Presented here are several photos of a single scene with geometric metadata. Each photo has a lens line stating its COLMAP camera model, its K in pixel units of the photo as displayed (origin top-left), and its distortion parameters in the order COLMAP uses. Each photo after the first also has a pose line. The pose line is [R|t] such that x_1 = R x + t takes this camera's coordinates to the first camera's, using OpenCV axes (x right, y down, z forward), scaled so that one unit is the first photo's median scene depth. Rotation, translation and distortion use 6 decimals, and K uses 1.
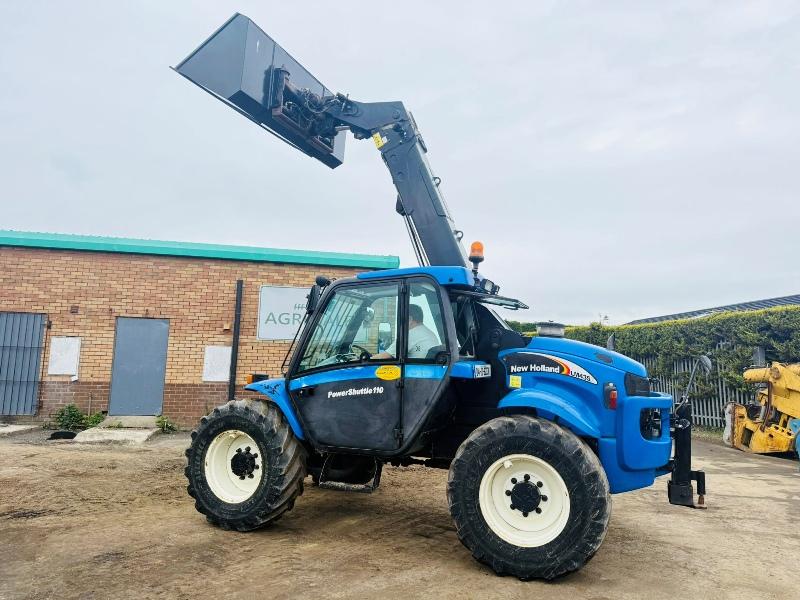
lens RADIAL K [[561.2, 0, 399.5], [0, 561.2, 303.3], [0, 0, 1]] dist [0.051171, -0.067901]
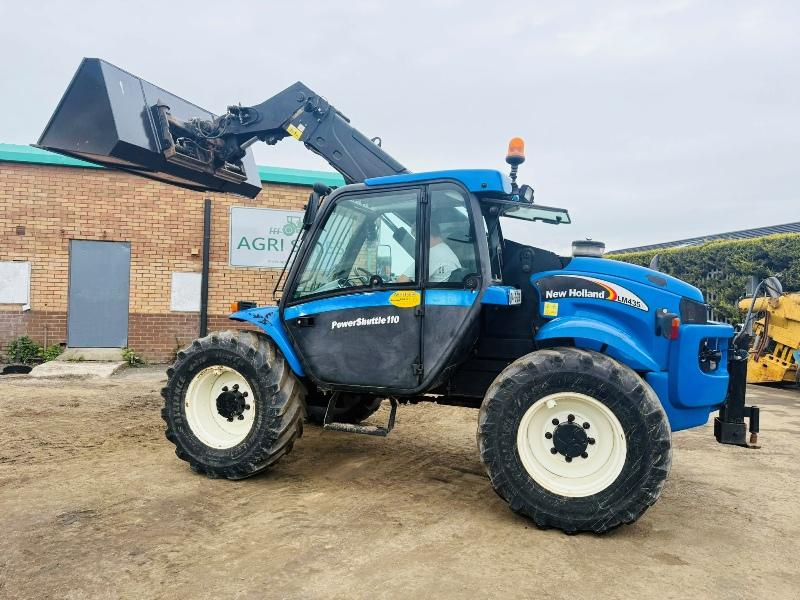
lens RADIAL K [[562.9, 0, 401.5], [0, 562.9, 305.4], [0, 0, 1]] dist [0.038549, -0.052998]
pose [[0.998073, 0.000809, 0.062047, -0.034145], [-0.008497, 0.992279, 0.123738, 0.012889], [-0.061468, -0.124026, 0.990373, 0.071936]]
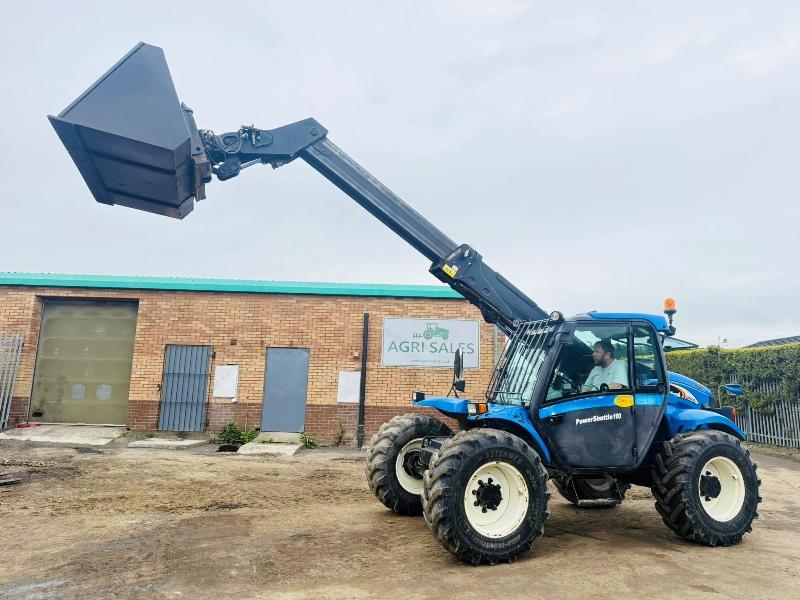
lens RADIAL K [[556.5, 0, 403.6], [0, 556.5, 299.7], [0, 0, 1]] dist [0.083259, -0.102588]
pose [[0.984366, -0.027776, -0.173929, -0.013297], [0.019486, 0.998599, -0.049189, -0.013020], [0.175051, 0.045031, 0.983529, -0.106084]]
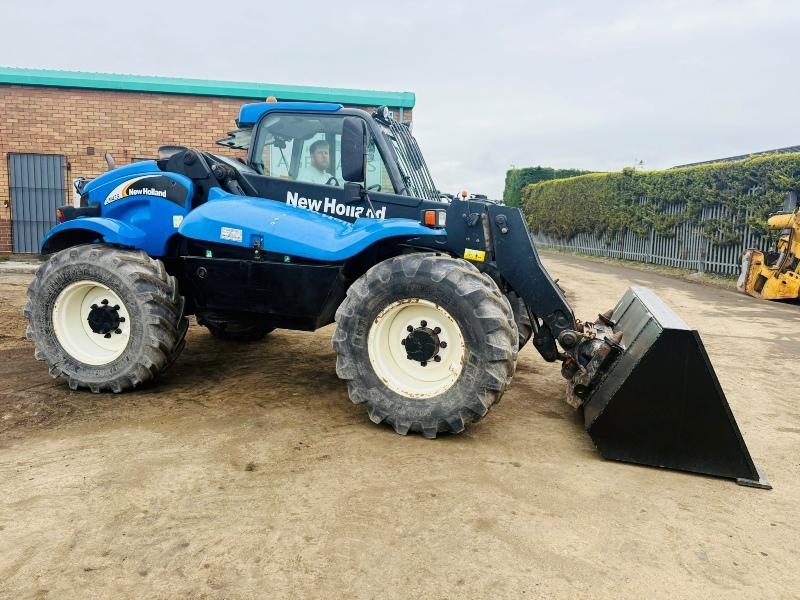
lens RADIAL K [[562.9, 0, 401.5], [0, 562.9, 305.4], [0, 0, 1]] dist [0.038549, -0.052998]
pose [[0.998081, 0.016058, -0.059800, 0.043993], [0.000339, 0.964353, 0.264620, 0.009462], [0.061917, -0.264132, 0.962497, -0.008626]]
